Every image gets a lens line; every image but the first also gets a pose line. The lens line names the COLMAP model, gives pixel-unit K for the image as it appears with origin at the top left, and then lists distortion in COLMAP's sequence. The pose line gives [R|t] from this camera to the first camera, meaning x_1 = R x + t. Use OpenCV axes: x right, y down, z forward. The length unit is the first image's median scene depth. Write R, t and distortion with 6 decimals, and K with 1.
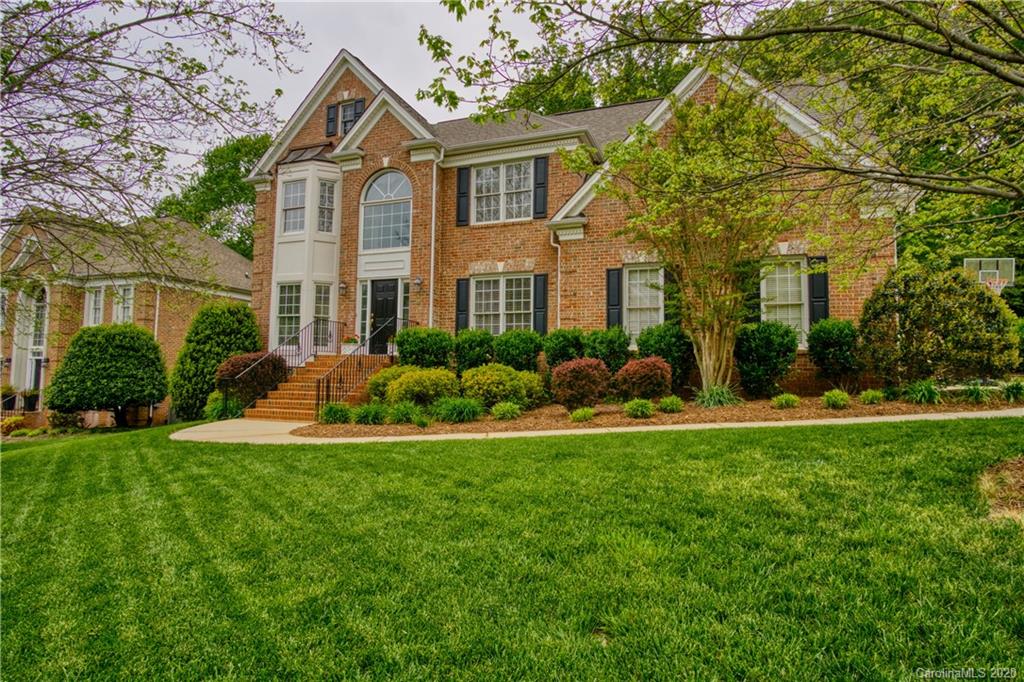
lens RADIAL K [[546.4, 0, 514.0], [0, 546.4, 336.8], [0, 0, 1]] dist [-0.032222, 0.007126]
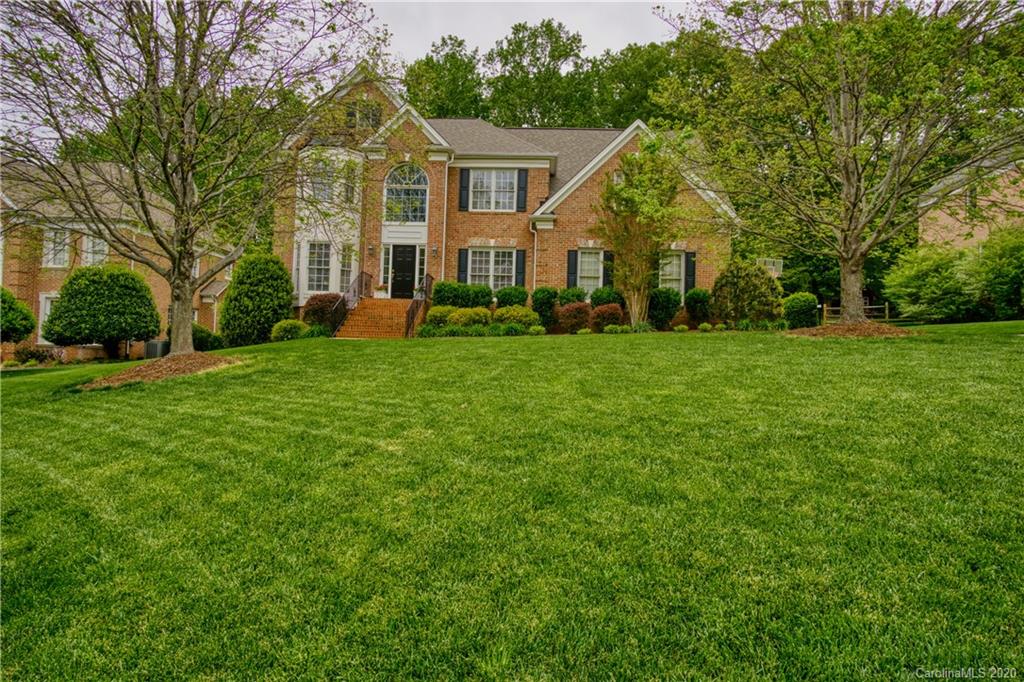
lens RADIAL K [[546.4, 0, 514.0], [0, 546.4, 336.8], [0, 0, 1]] dist [-0.032222, 0.007126]
pose [[0.954039, 0.024625, 0.298668, -0.390470], [-0.040026, 0.998159, 0.045561, 0.052058], [-0.296996, -0.055421, 0.953269, -0.402908]]
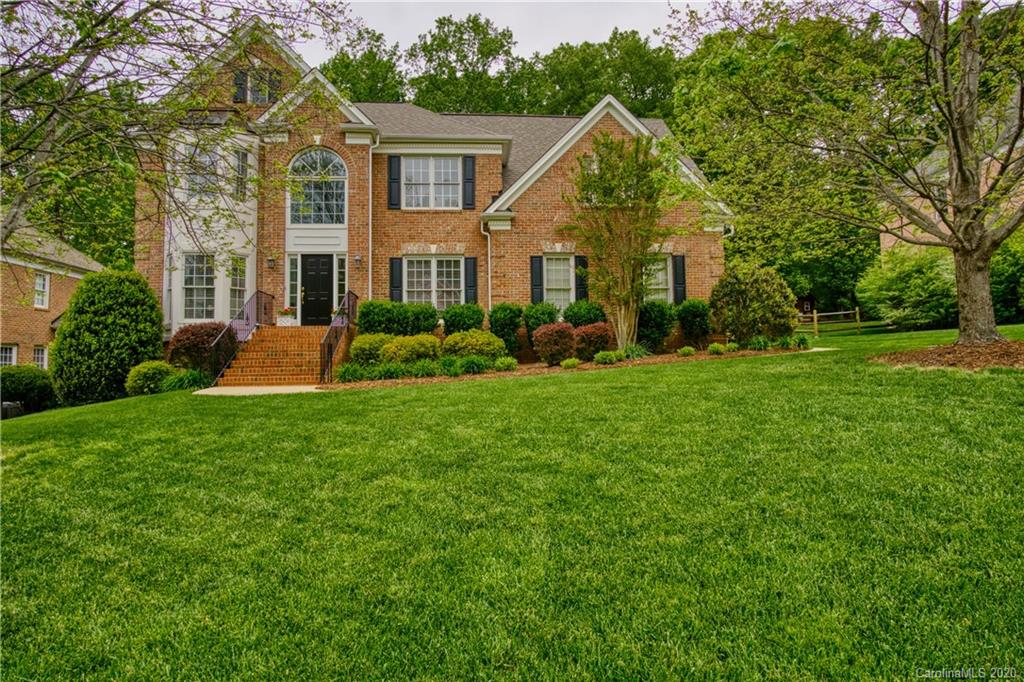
lens RADIAL K [[546.4, 0, 514.0], [0, 546.4, 336.8], [0, 0, 1]] dist [-0.032222, 0.007126]
pose [[0.907342, -0.005043, 0.420364, -0.344512], [-0.001814, 0.999872, 0.015910, 0.034809], [-0.420390, -0.015198, 0.907216, -0.094914]]
